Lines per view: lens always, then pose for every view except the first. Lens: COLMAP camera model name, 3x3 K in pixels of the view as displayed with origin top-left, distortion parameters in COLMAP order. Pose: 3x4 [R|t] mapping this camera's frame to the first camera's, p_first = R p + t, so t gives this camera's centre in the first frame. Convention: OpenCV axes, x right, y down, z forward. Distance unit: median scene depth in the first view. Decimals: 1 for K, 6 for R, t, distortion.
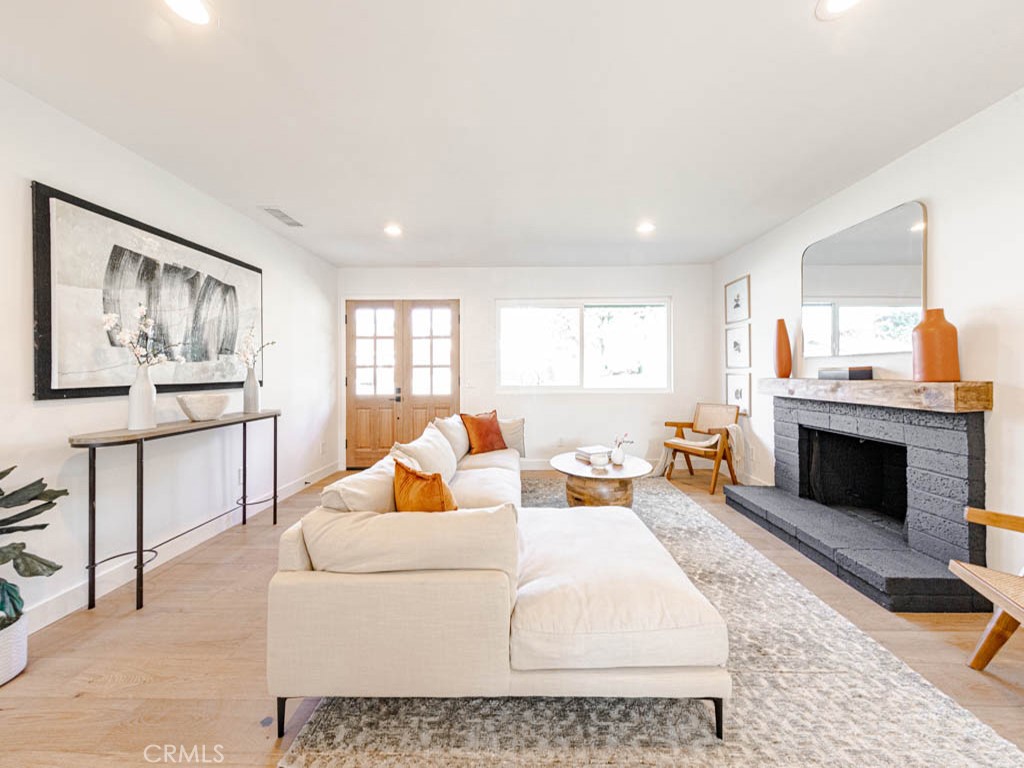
lens RADIAL K [[329.0, 0, 515.4], [0, 329.0, 371.3], [0, 0, 1]] dist [0.001338, 0.000021]
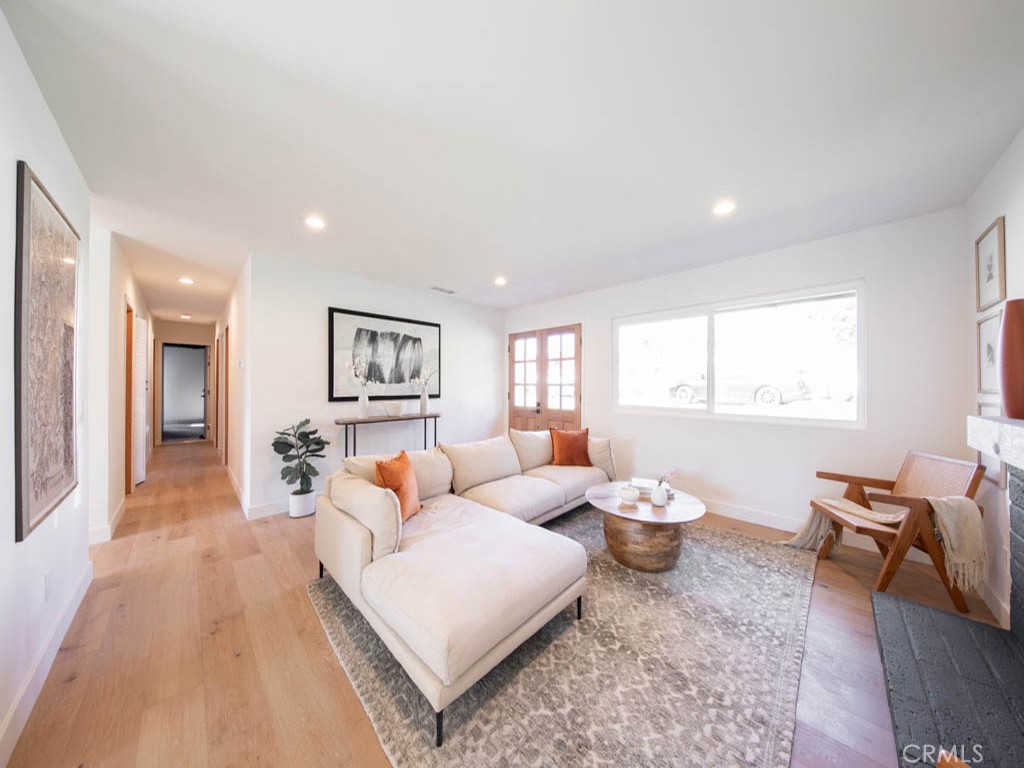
lens RADIAL K [[313.4, 0, 525.7], [0, 313.4, 383.1], [0, 0, 1]] dist [0.003499, -0.000022]
pose [[0.745509, 0.004701, -0.666479, 0.530730], [-0.006916, 0.999976, -0.000683, -0.026927], [0.666460, 0.005119, 0.745523, 0.145619]]
